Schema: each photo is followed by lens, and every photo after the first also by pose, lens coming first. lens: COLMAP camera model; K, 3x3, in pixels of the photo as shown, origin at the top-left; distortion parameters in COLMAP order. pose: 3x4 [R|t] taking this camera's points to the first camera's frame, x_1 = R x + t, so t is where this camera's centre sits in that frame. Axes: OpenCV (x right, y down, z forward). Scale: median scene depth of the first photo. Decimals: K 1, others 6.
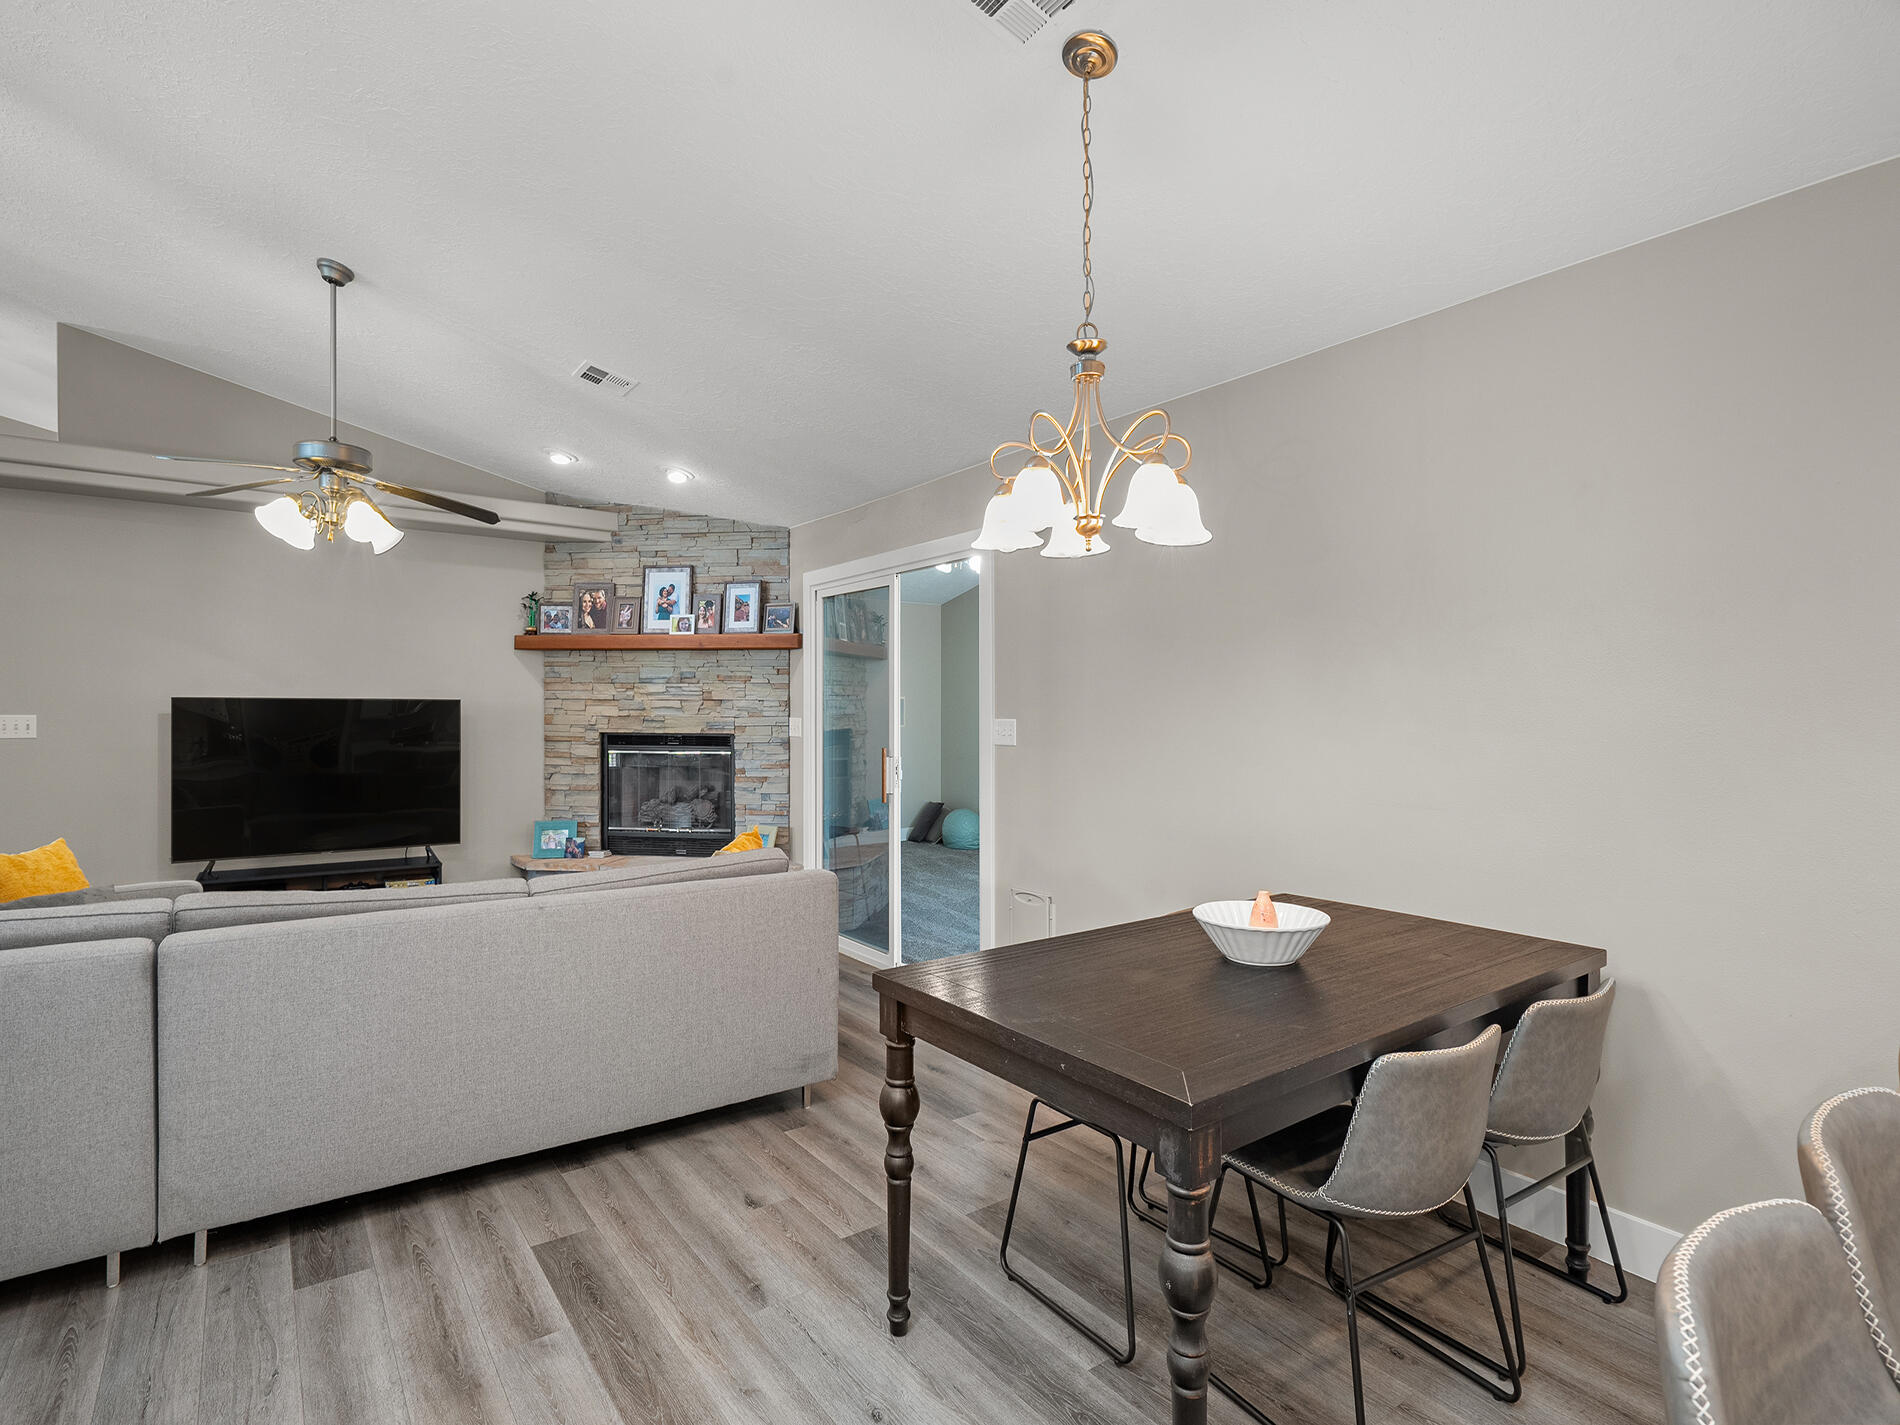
lens RADIAL K [[948.8, 0, 936.0], [0, 948.8, 715.4], [0, 0, 1]] dist [0.001263, 0.001137]
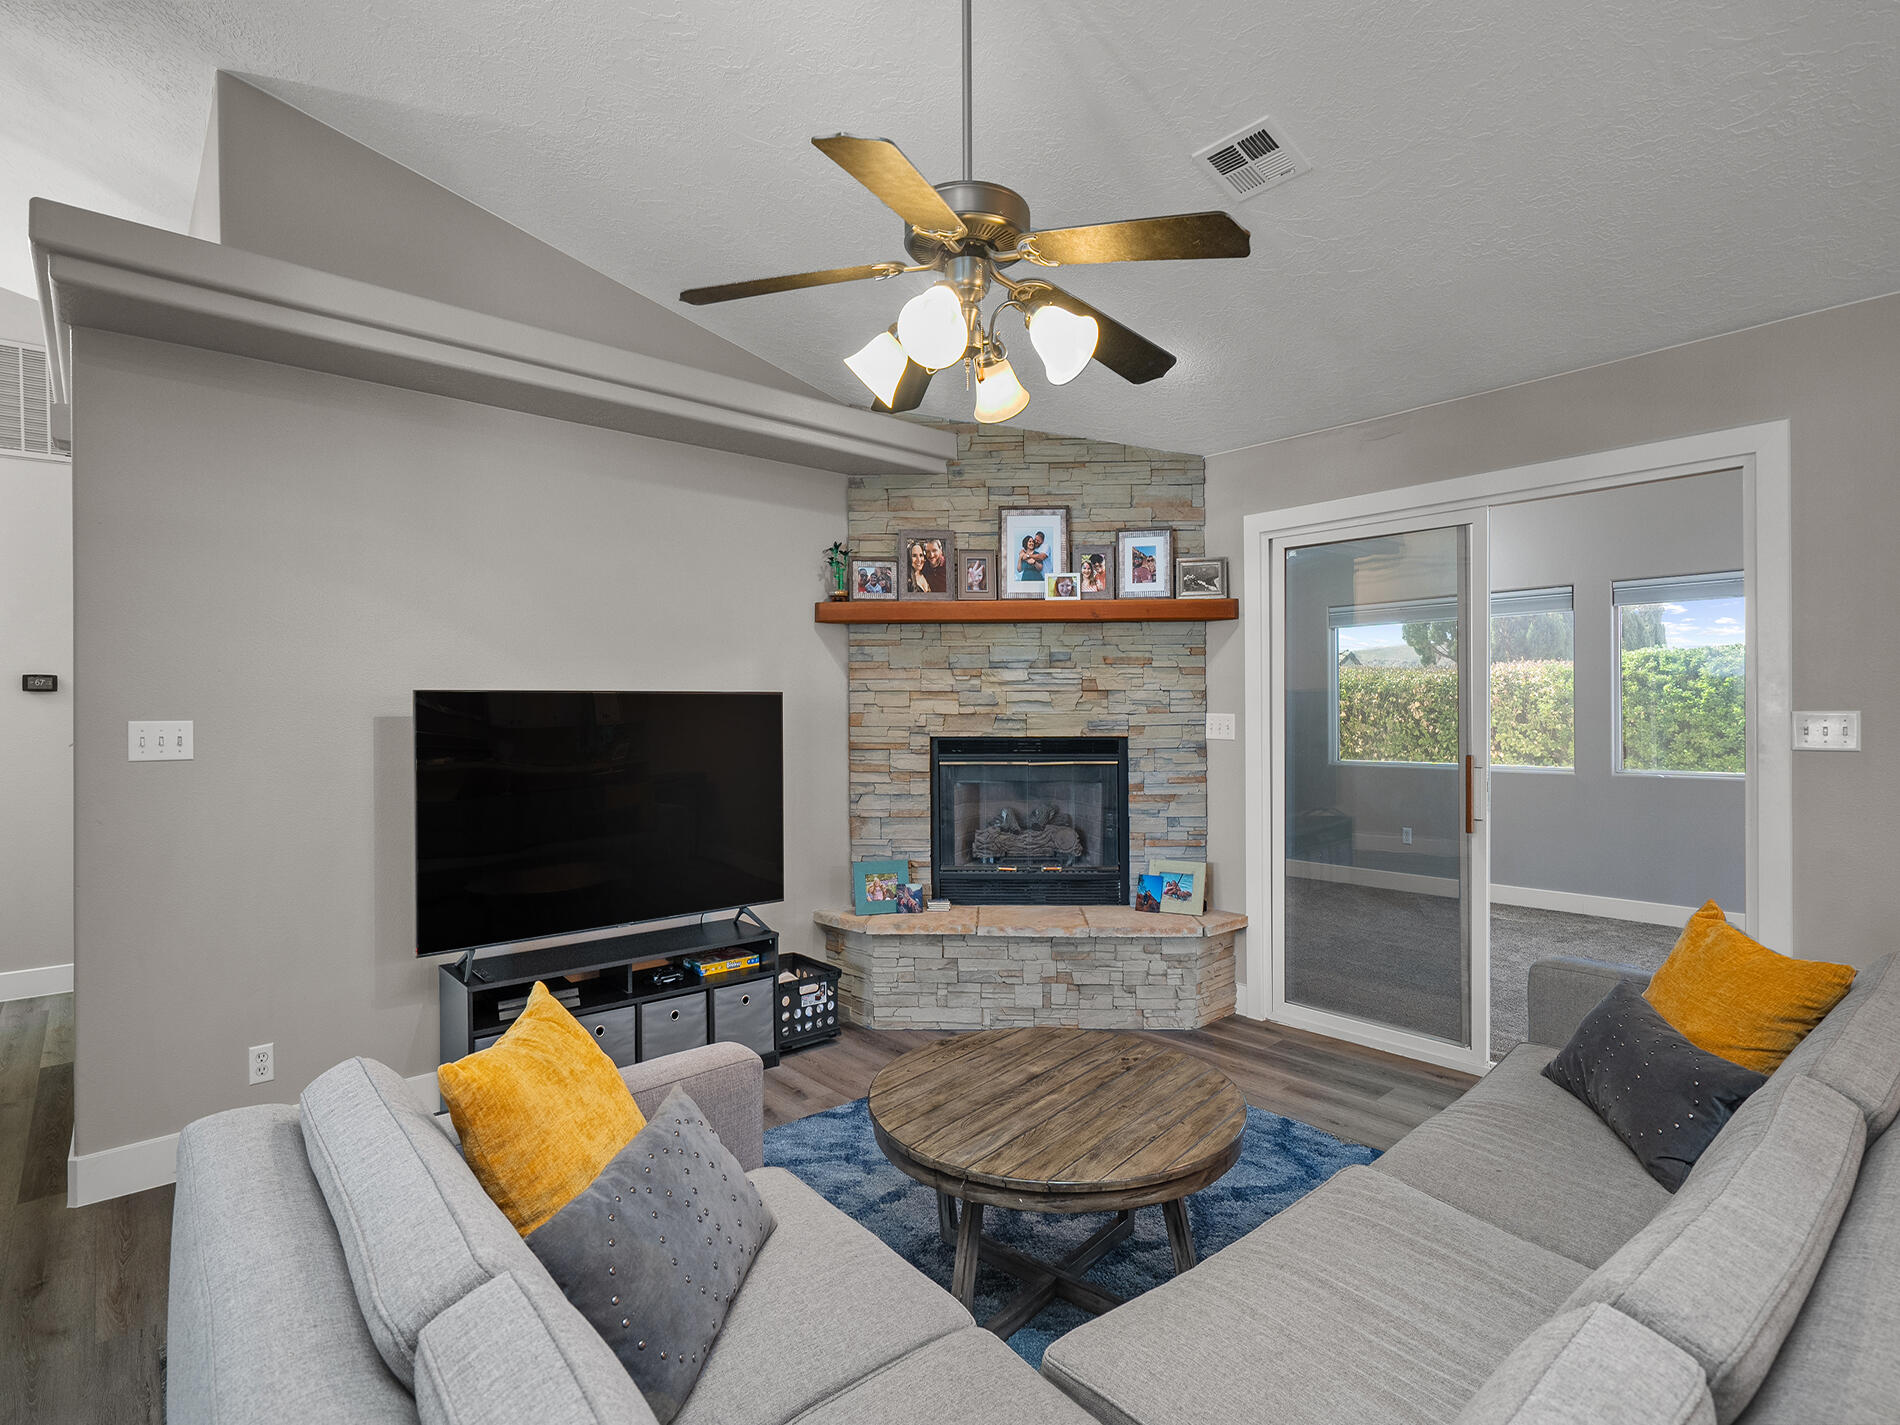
lens RADIAL K [[948.8, 0, 950.2], [0, 948.8, 713.4], [0, 0, 1]] dist [0.001263, 0.001137]
pose [[0.994866, -0.009691, 0.100739, -0.420280], [0.009515, 0.999952, 0.002230, -0.001486], [-0.100755, -0.001260, 0.994910, 0.283188]]
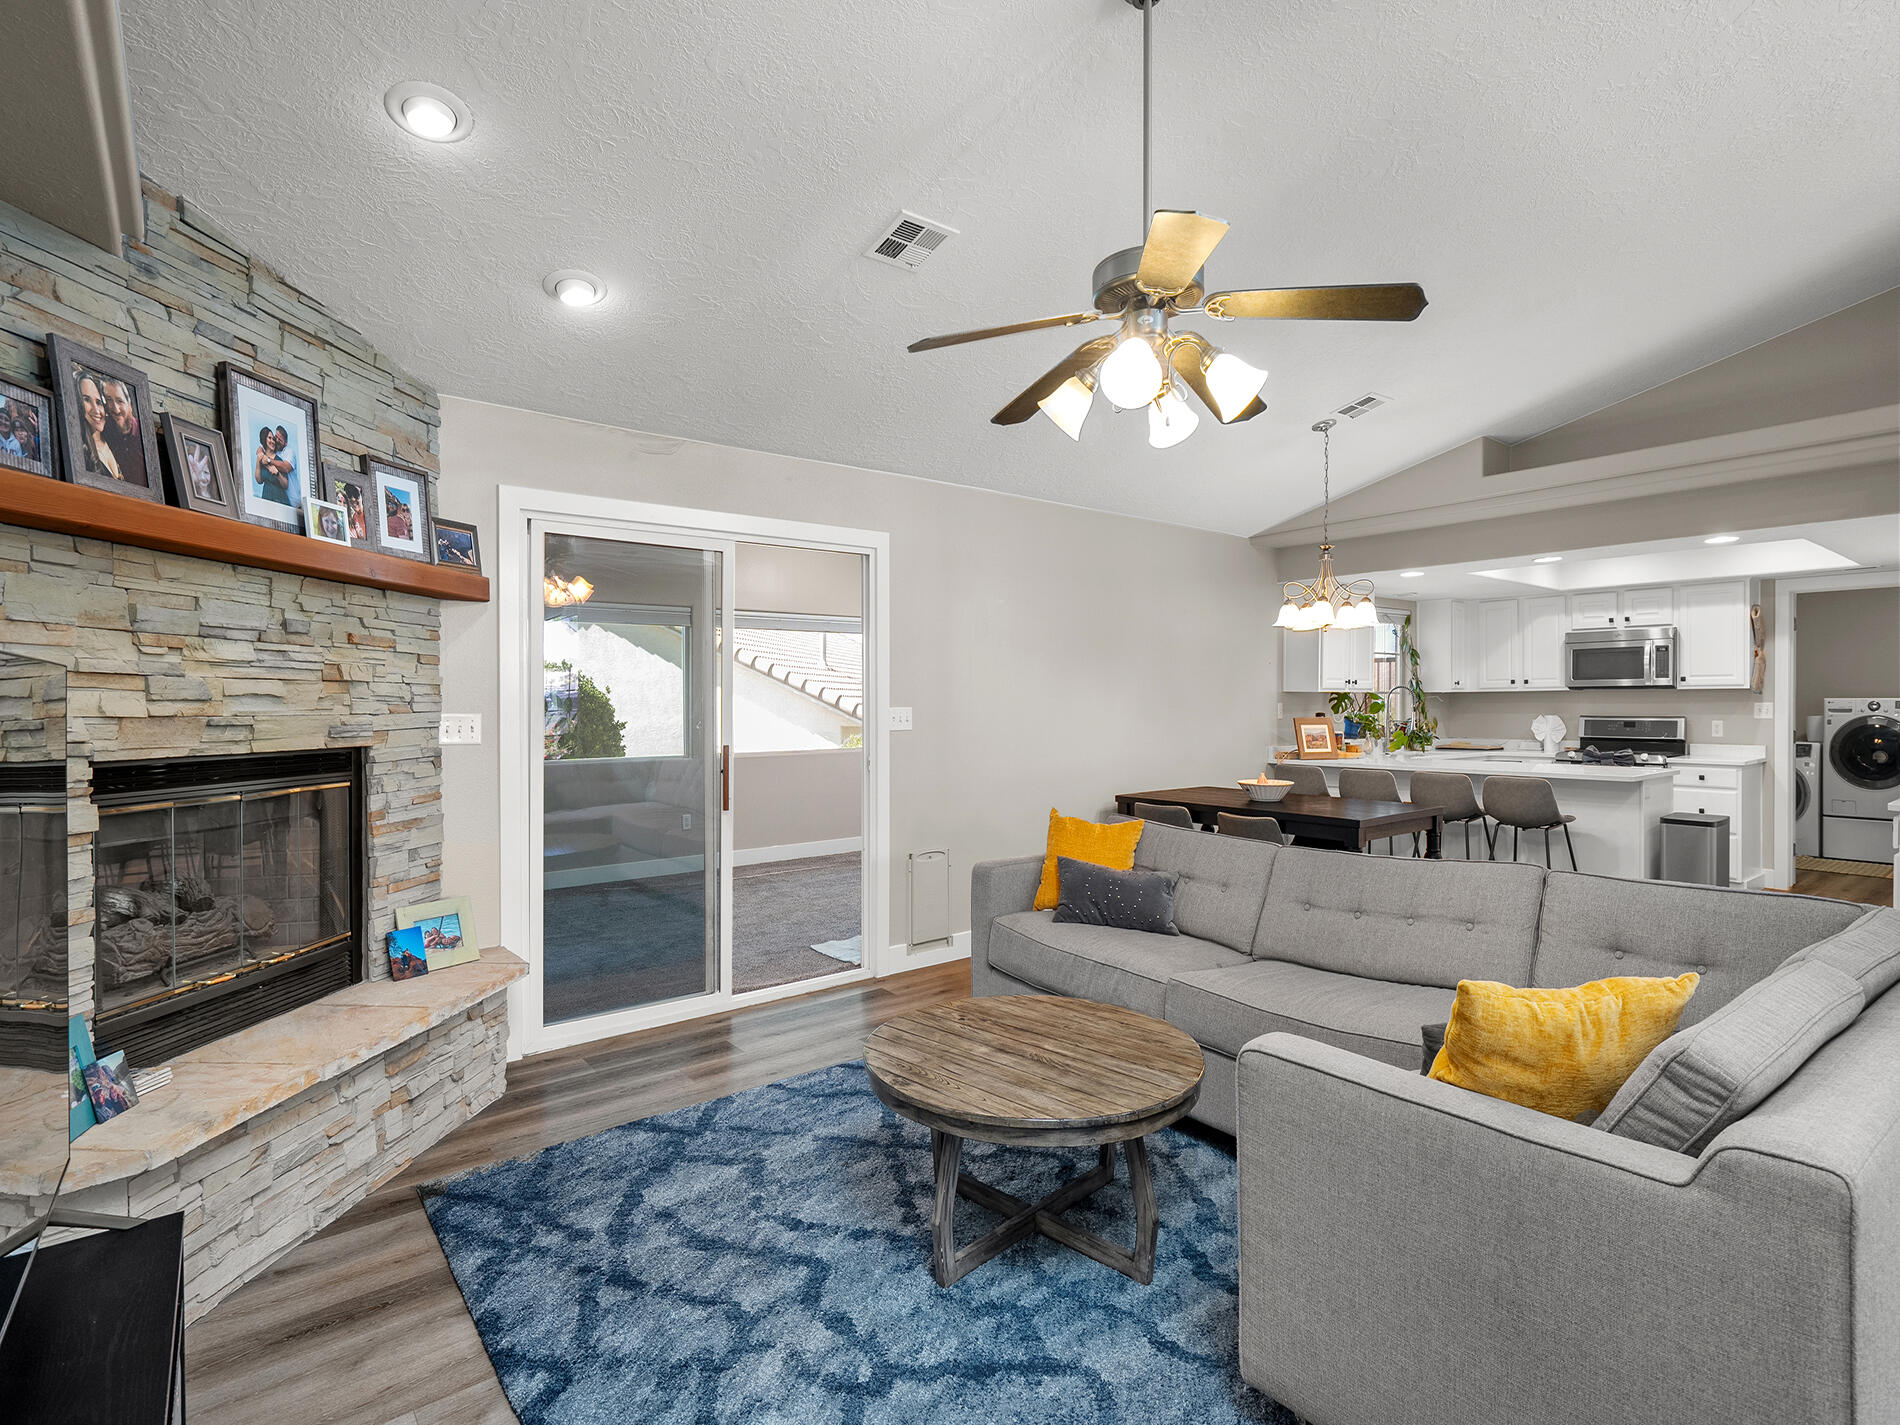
lens RADIAL K [[948.8, 0, 946.2], [0, 948.8, 710.1], [0, 0, 1]] dist [0.001263, 0.001137]
pose [[-0.038865, -0.009366, 0.999201, -0.749024], [0.009190, 0.999910, 0.009730, -0.002797], [-0.999202, 0.009561, -0.038775, 0.696386]]
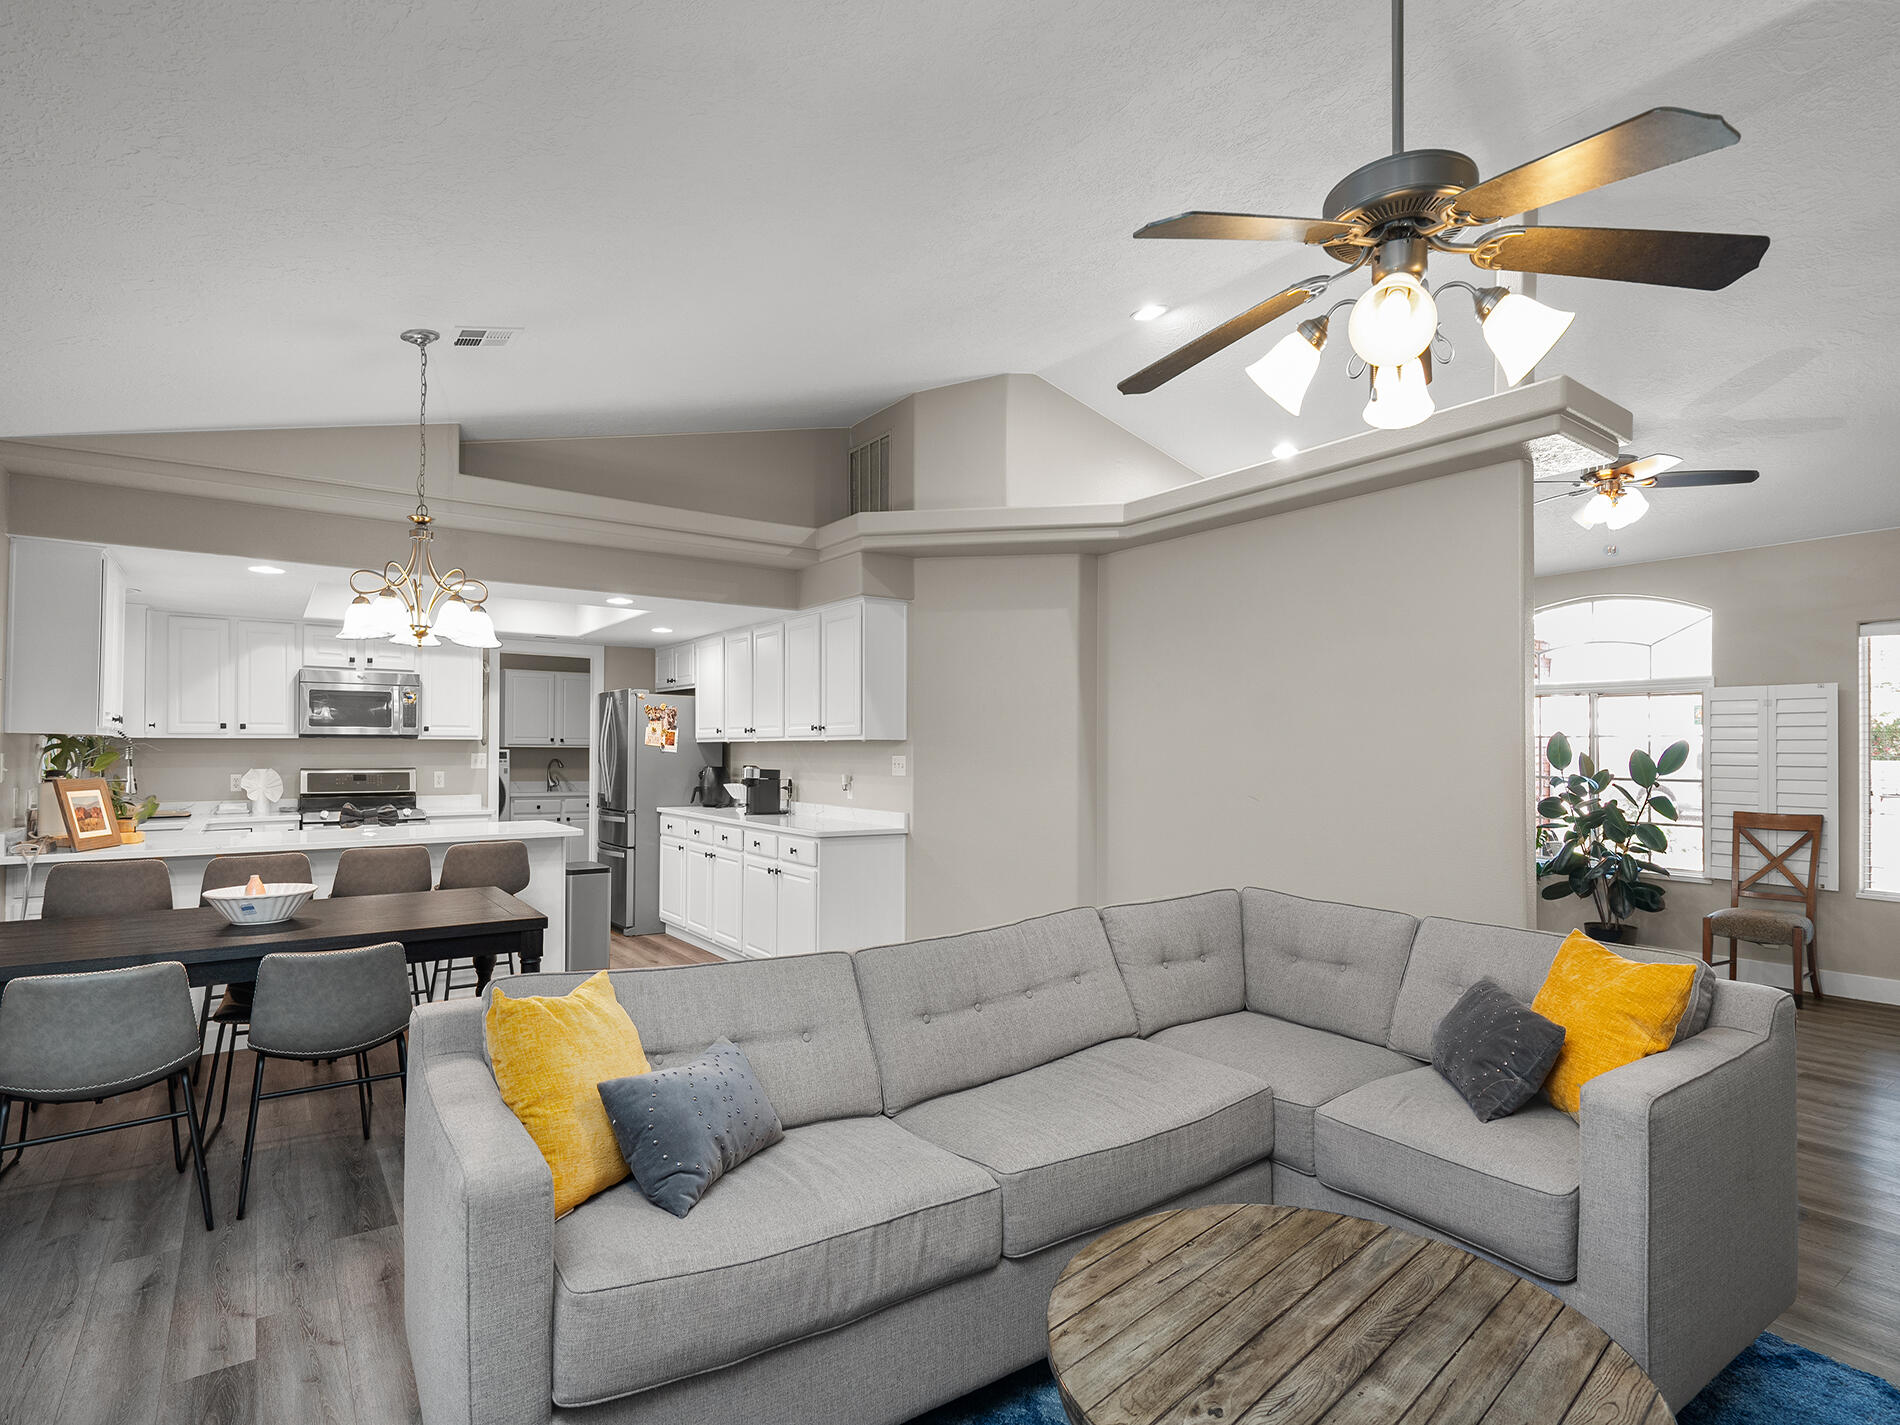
lens RADIAL K [[948.8, 0, 983.5], [0, 948.8, 743.6], [0, 0, 1]] dist [0.001263, 0.001137]
pose [[-0.999844, -0.004007, -0.017225, -0.252255], [-0.003951, 0.999987, -0.003296, -0.002978], [0.017238, -0.003228, -0.999846, 0.884674]]
